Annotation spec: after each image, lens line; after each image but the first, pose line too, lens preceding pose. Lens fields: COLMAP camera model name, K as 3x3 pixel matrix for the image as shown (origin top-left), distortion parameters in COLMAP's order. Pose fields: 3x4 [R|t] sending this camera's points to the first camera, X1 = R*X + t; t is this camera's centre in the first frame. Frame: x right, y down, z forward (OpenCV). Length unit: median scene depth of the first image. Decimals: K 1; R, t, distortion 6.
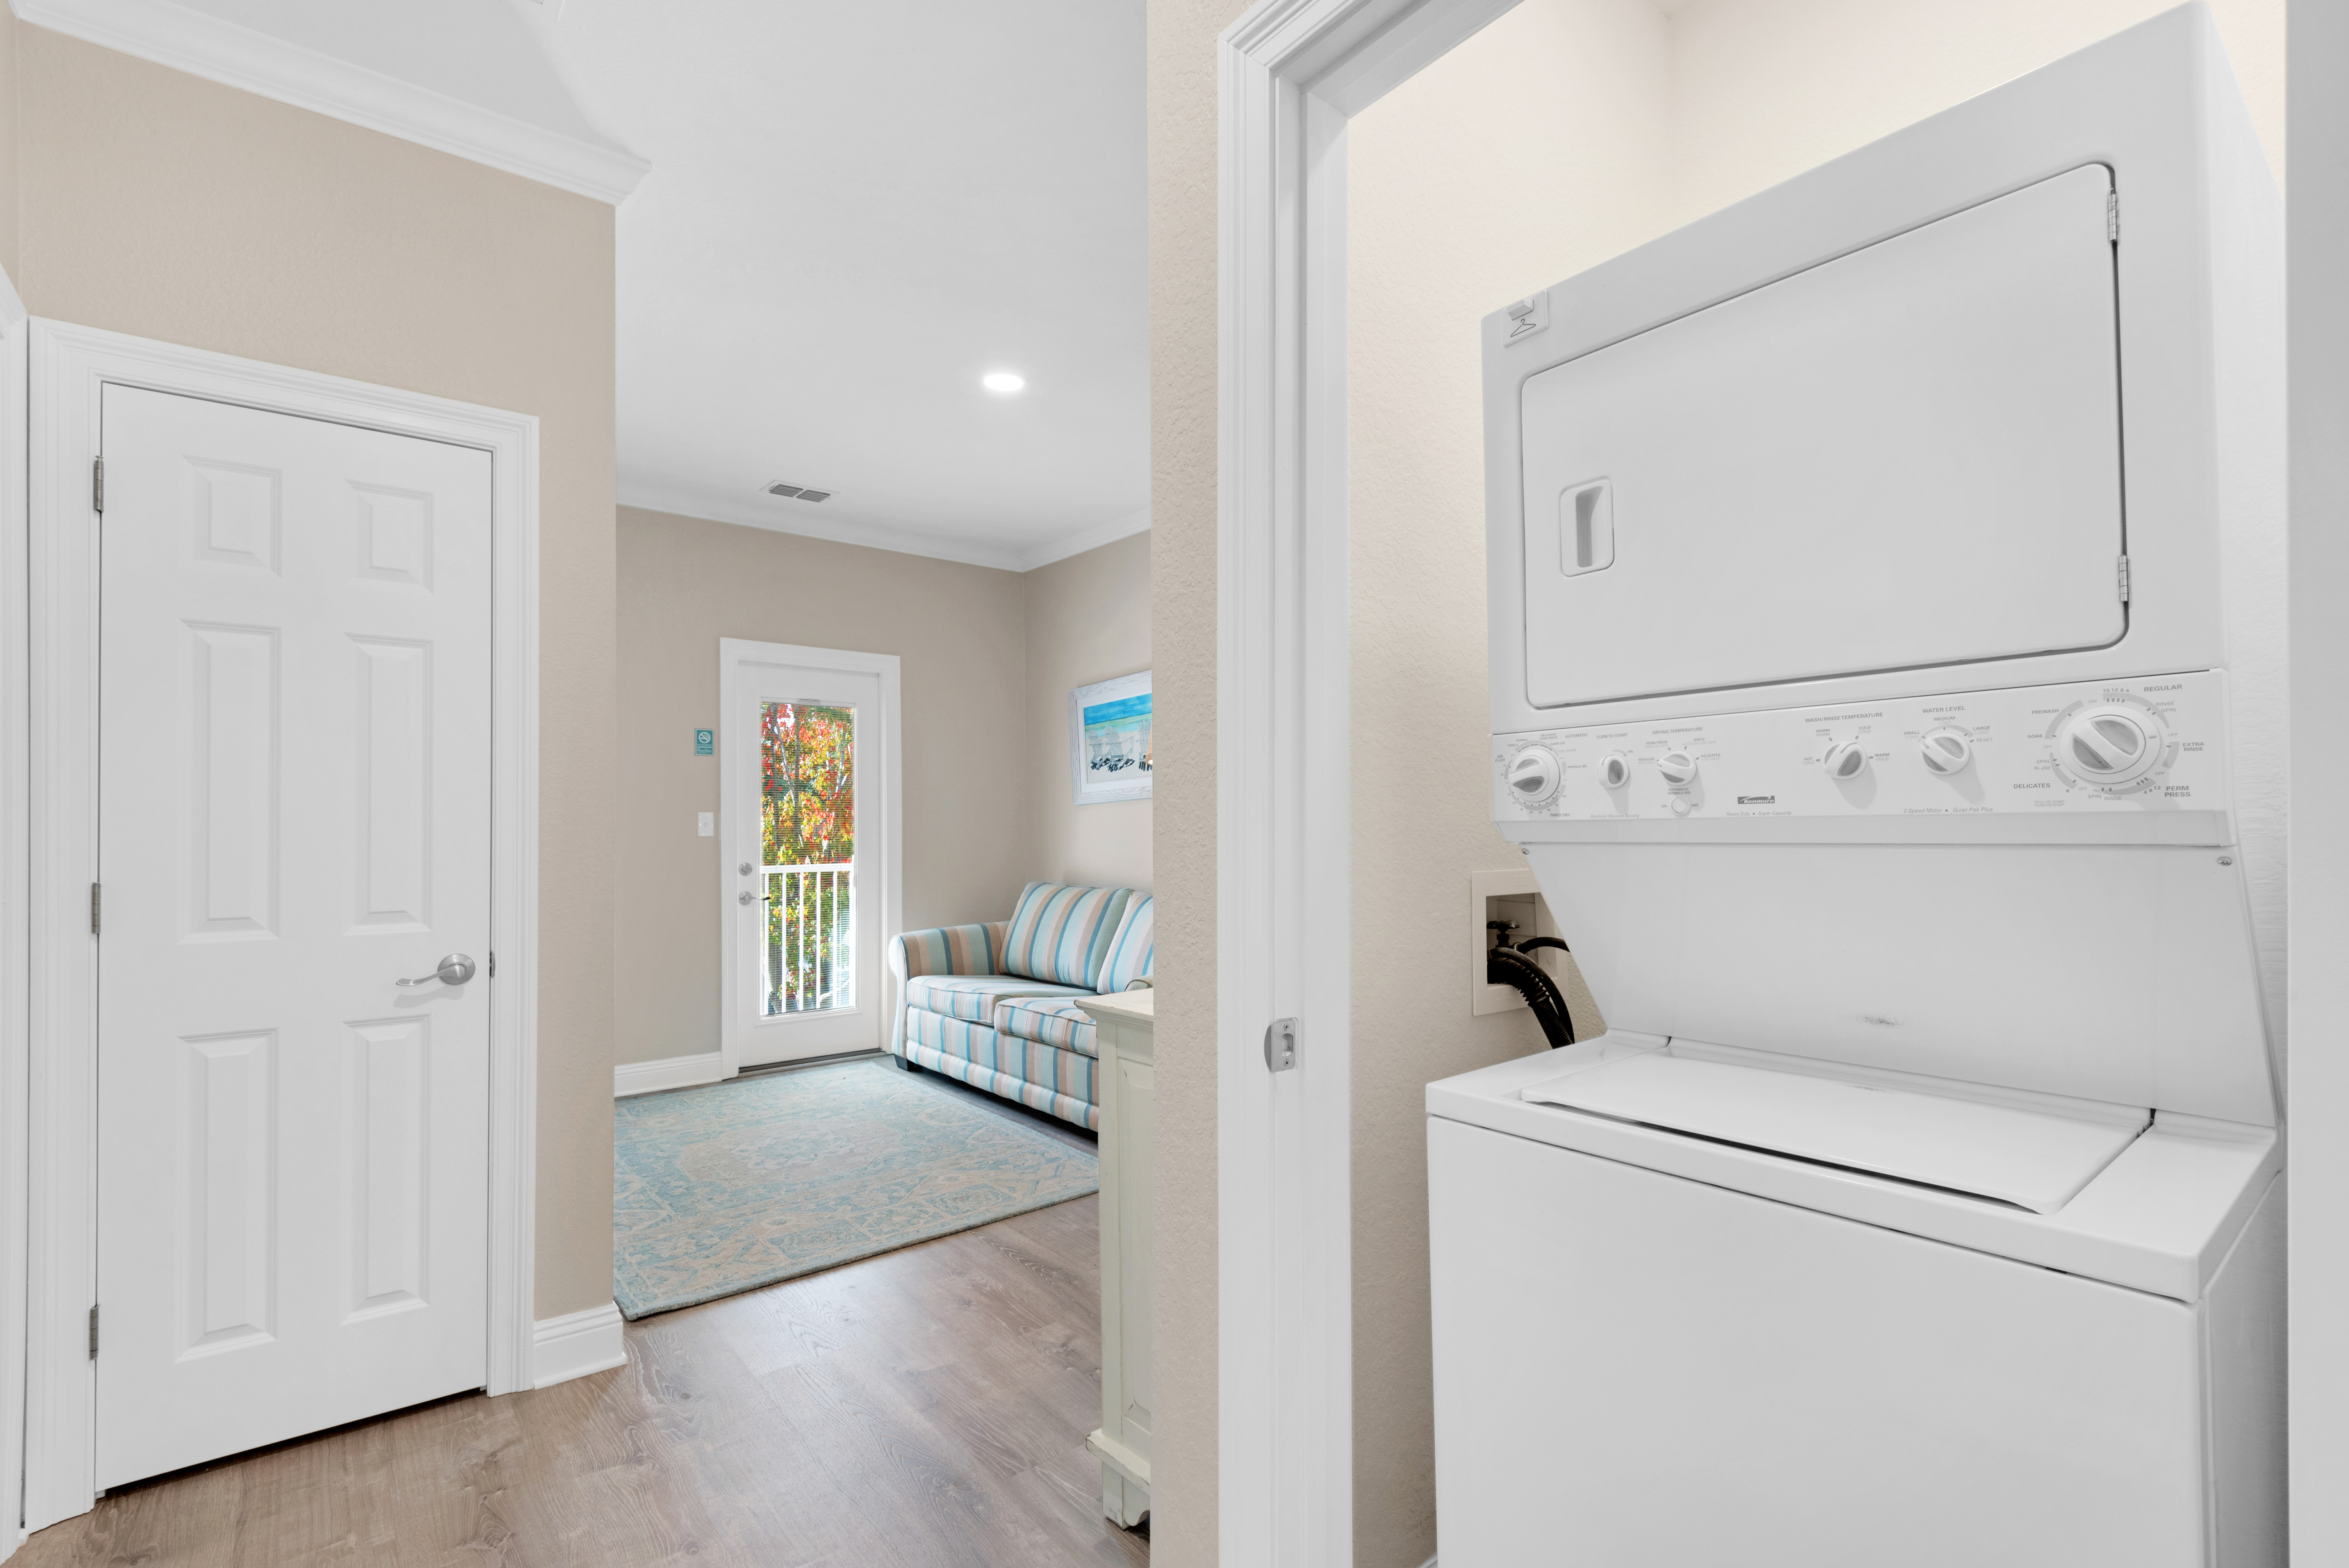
lens RADIAL K [[1075.7, 0, 1172.3], [0, 1075.7, 820.9], [0, 0, 1]] dist [0.023116, -0.013733]
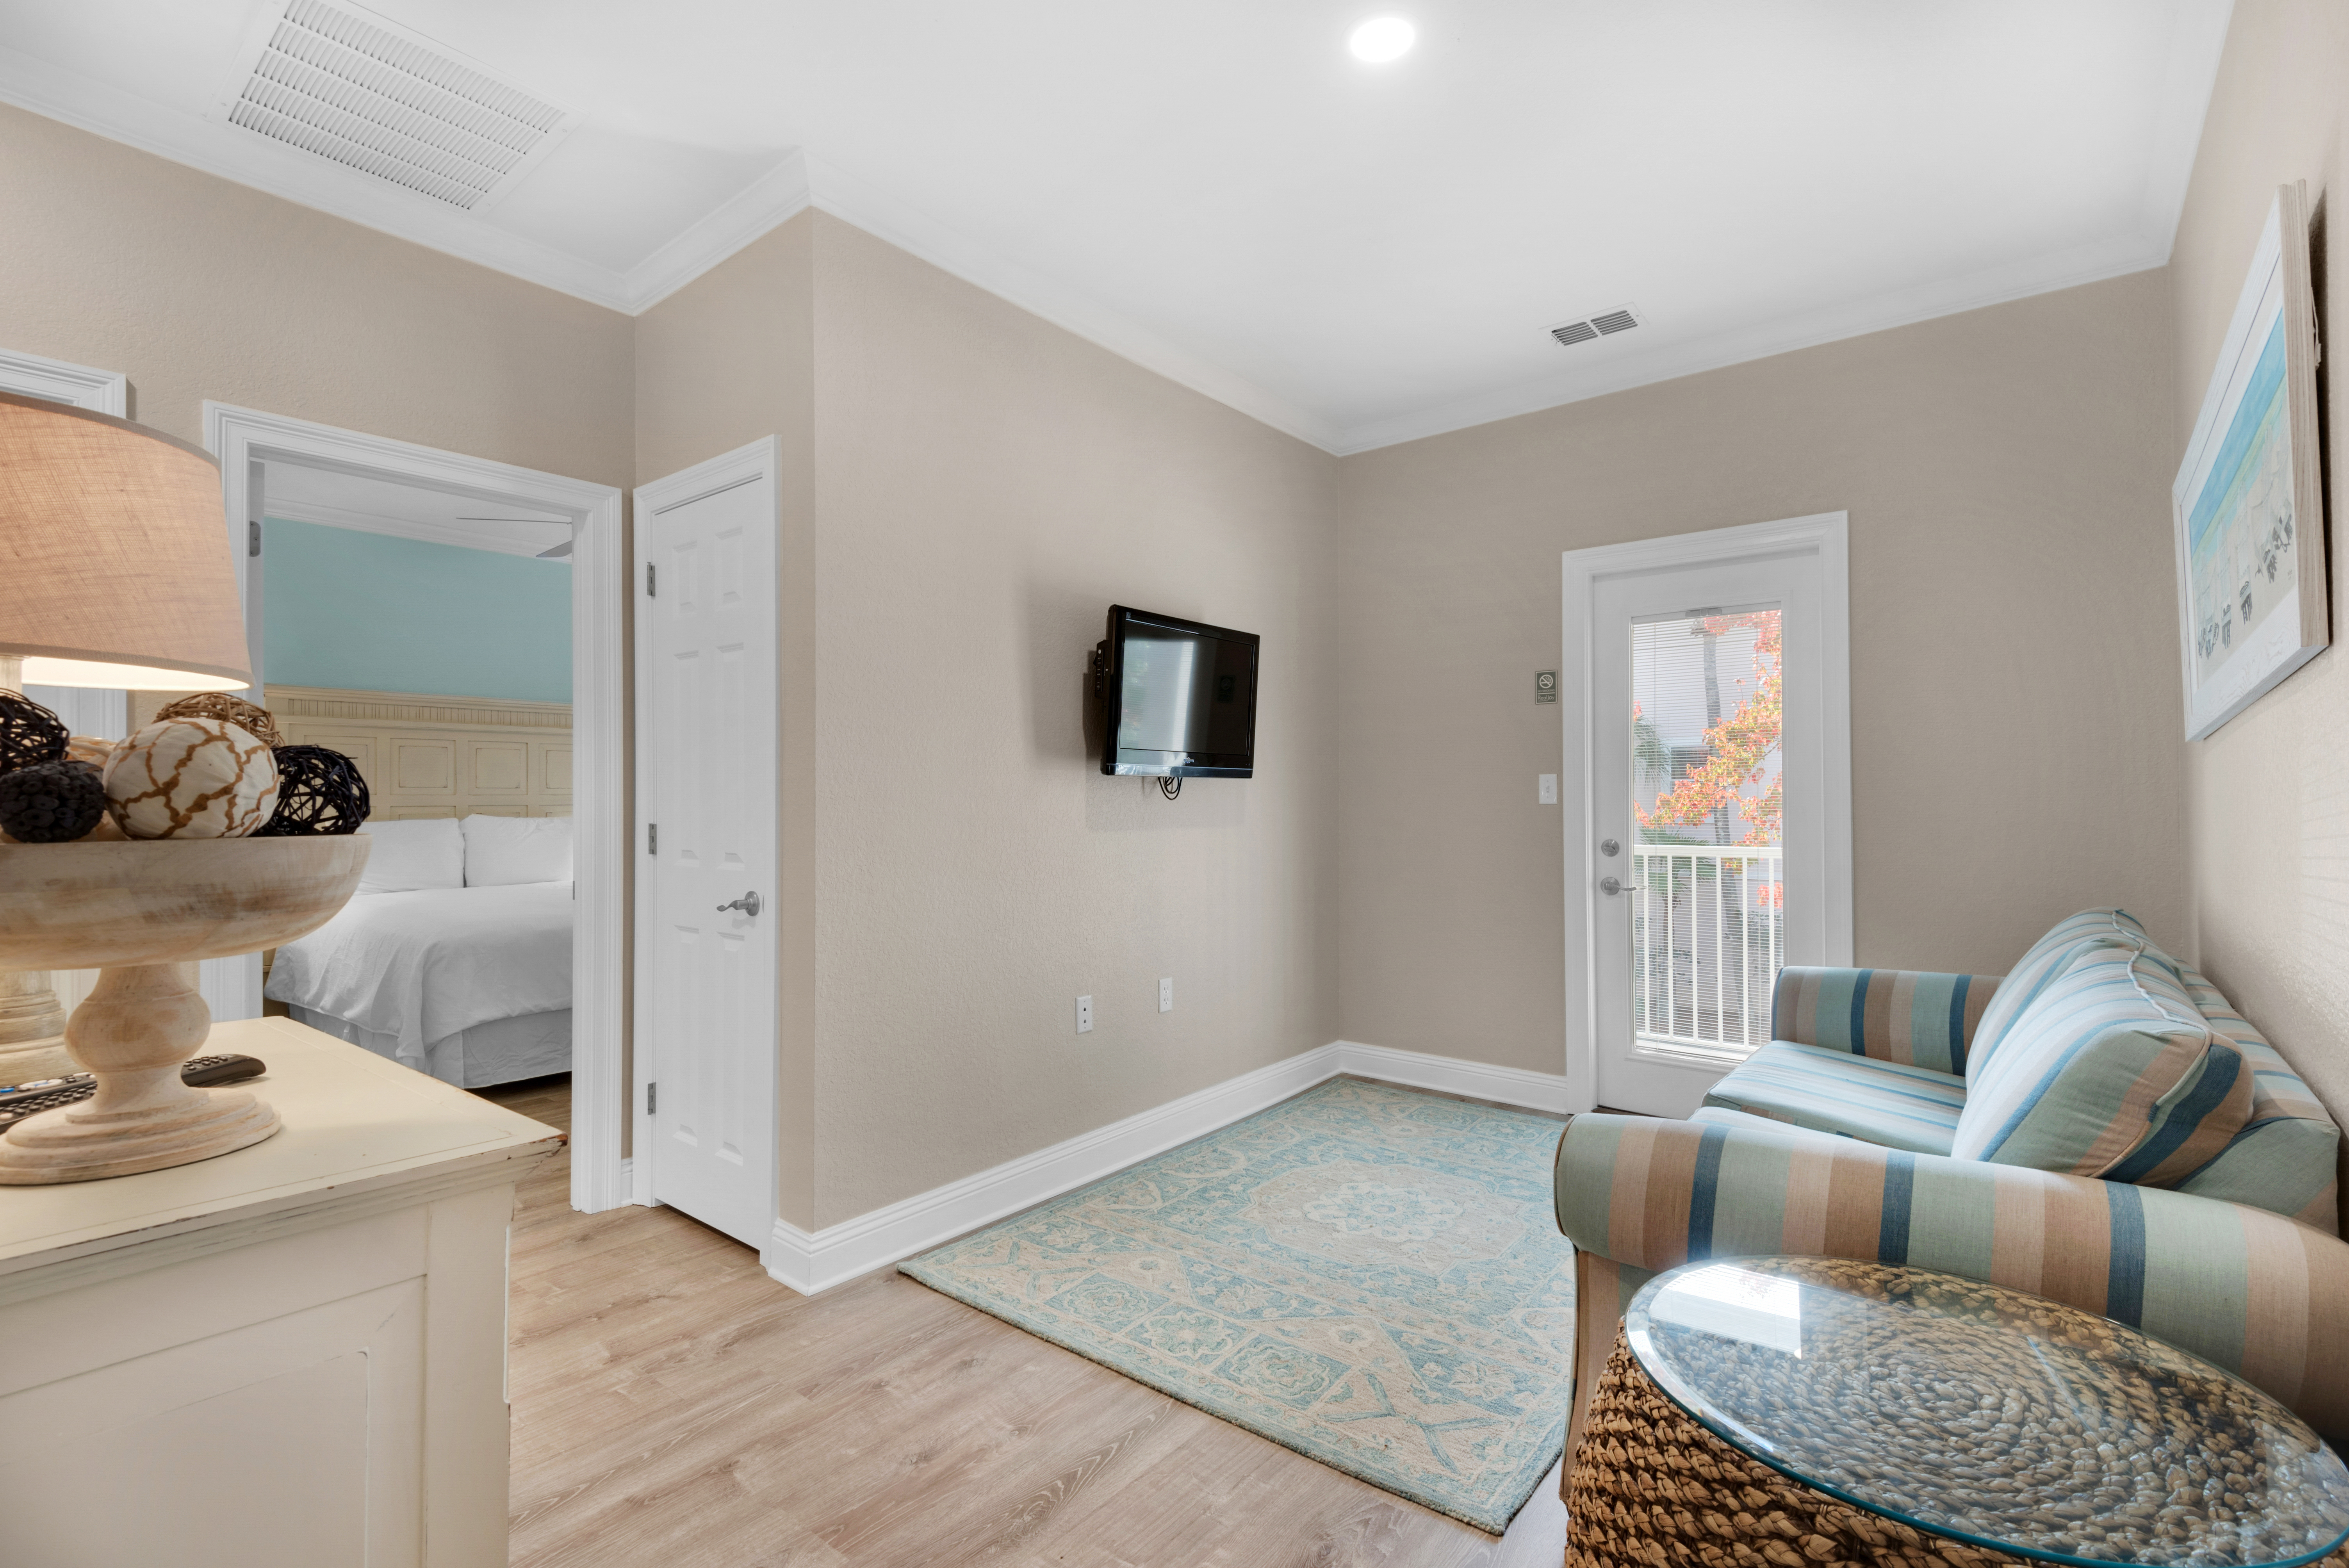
lens RADIAL K [[1078.6, 0, 1180.4], [0, 1078.6, 794.5], [0, 0, 1]] dist [0.030651, 0.000060]
pose [[0.199041, 0.001216, -0.979990, 0.408932], [0.003633, 0.999991, 0.001978, 0.006183], [0.979984, -0.003955, 0.199035, 0.766010]]
